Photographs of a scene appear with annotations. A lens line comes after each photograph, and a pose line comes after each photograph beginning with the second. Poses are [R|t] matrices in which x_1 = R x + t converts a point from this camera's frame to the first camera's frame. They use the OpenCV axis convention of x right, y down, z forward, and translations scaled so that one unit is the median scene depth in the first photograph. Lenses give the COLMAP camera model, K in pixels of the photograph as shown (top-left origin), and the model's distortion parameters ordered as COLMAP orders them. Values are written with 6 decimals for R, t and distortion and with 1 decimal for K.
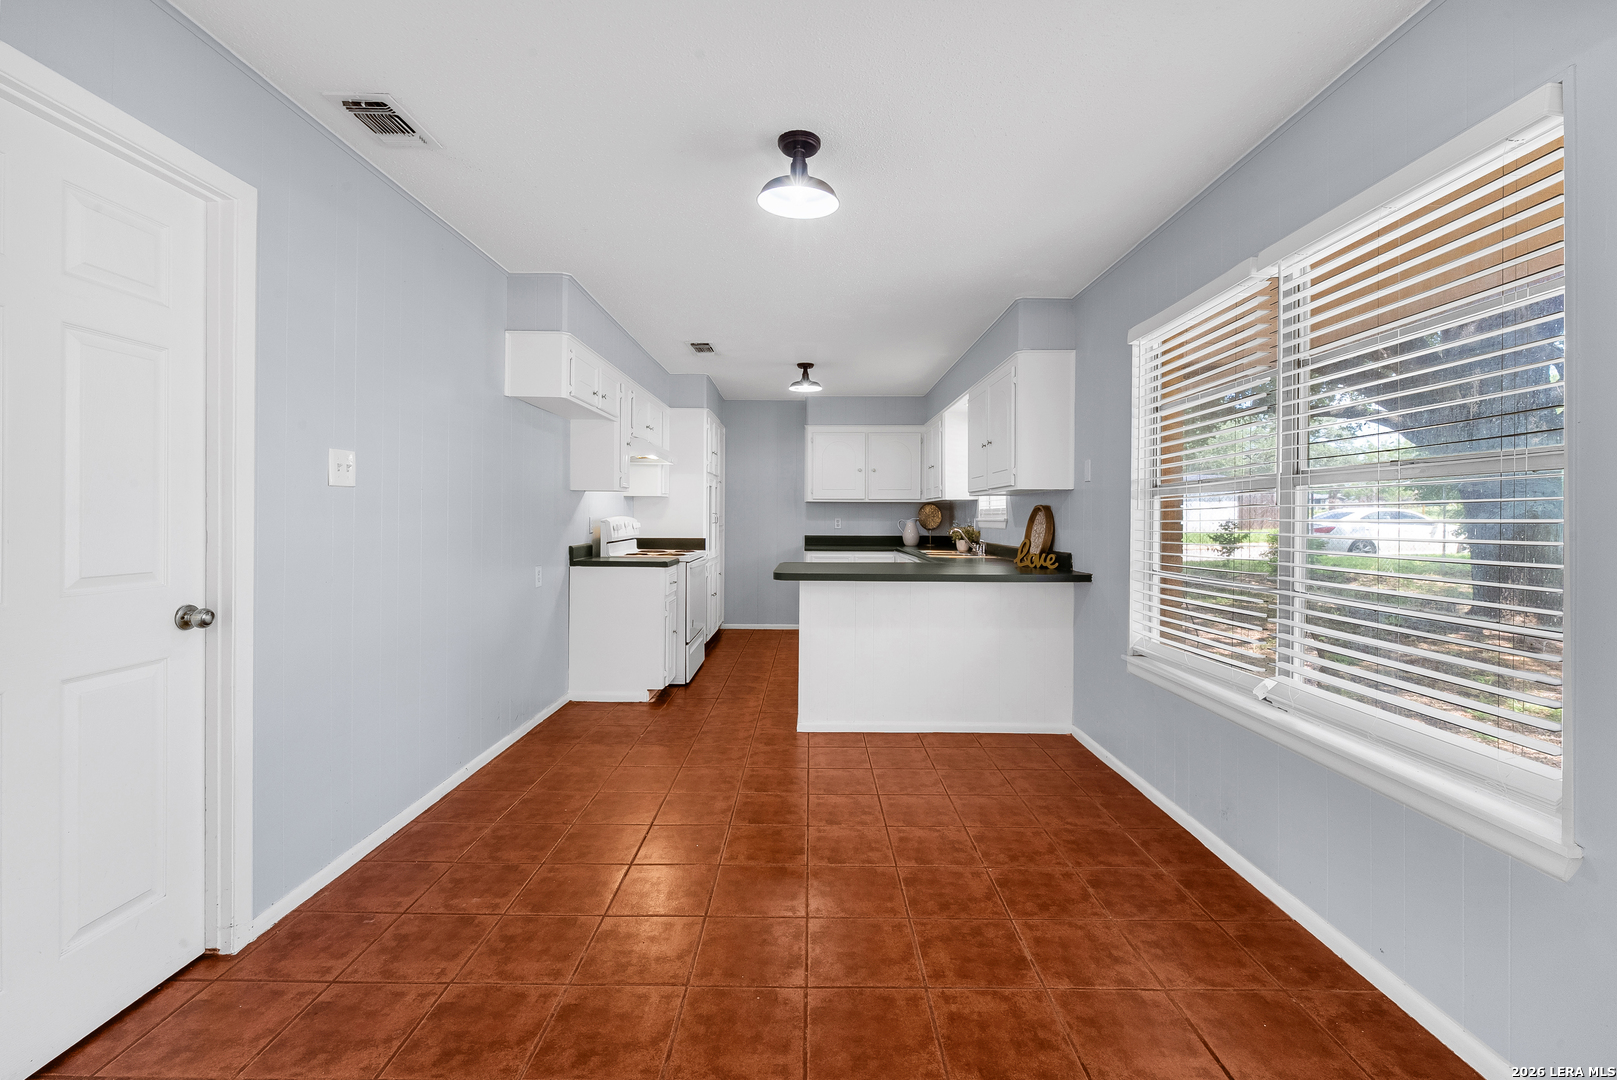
lens RADIAL K [[681.0, 0, 801.8], [0, 681.0, 524.8], [0, 0, 1]] dist [-0.000047, -0.001148]
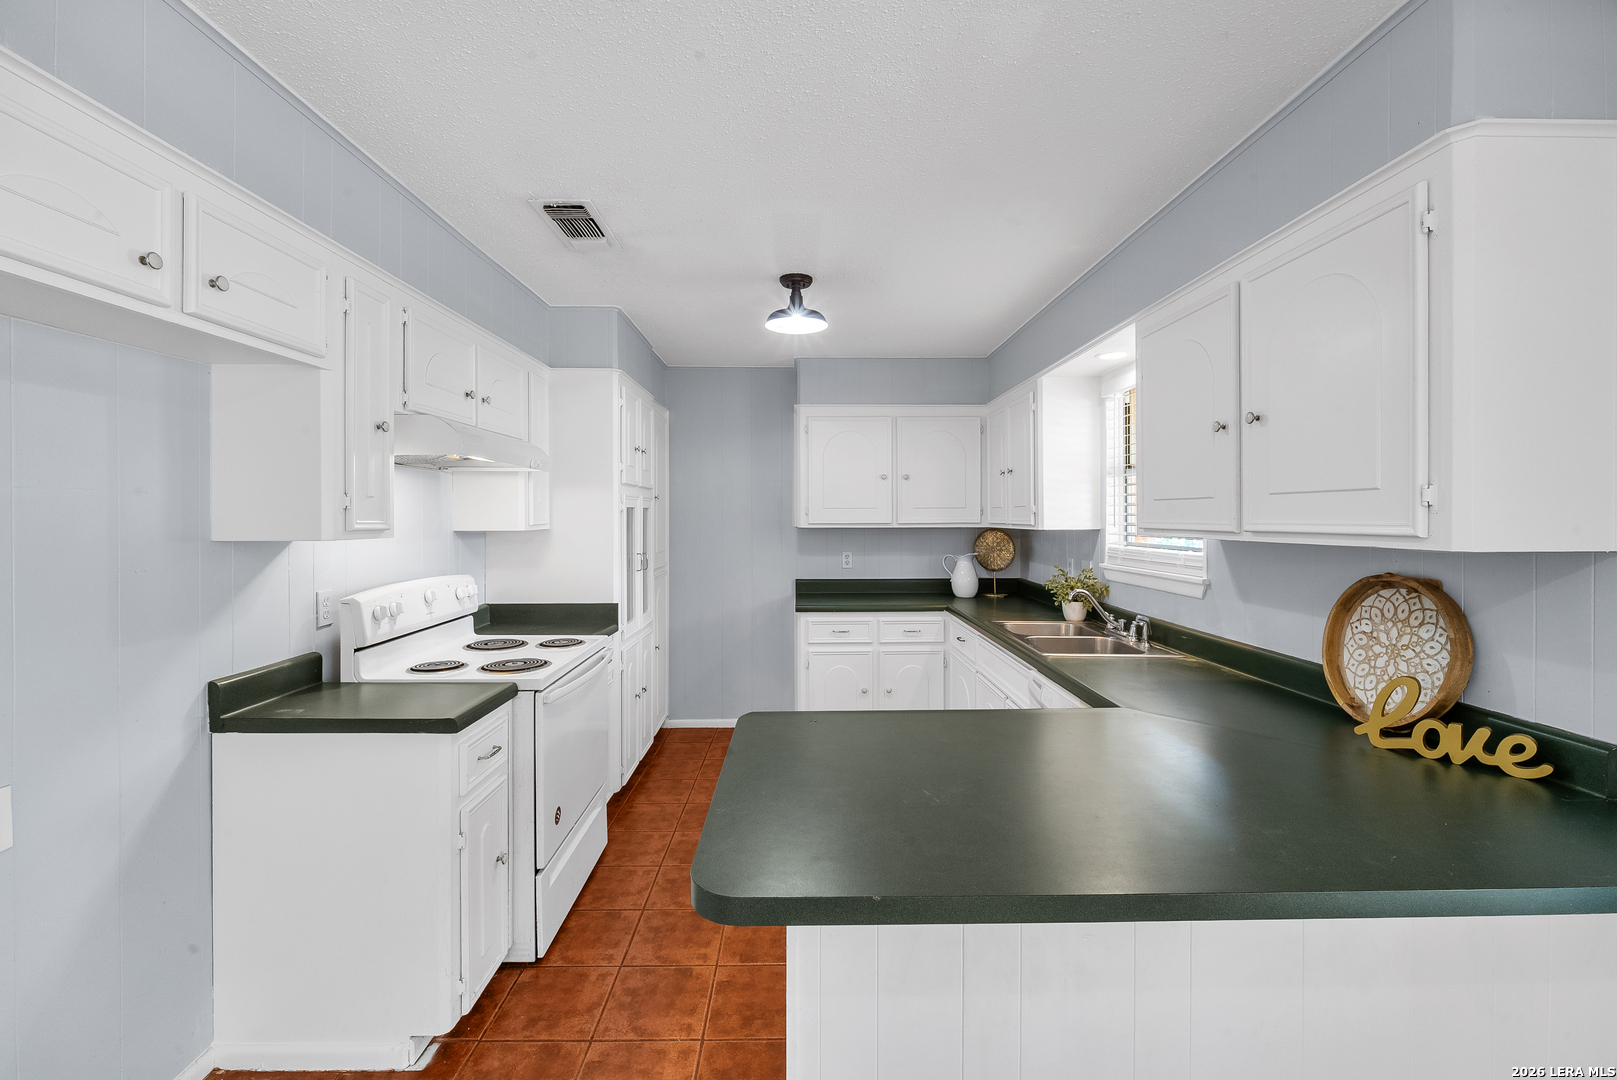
lens RADIAL K [[681.0, 0, 815.4], [0, 681.0, 531.7], [0, 0, 1]] dist [-0.000047, -0.001148]
pose [[0.999244, -0.007898, 0.038075, -0.001149], [0.007485, 0.999912, 0.010965, -0.043474], [-0.038159, -0.010672, 0.999215, 0.438588]]
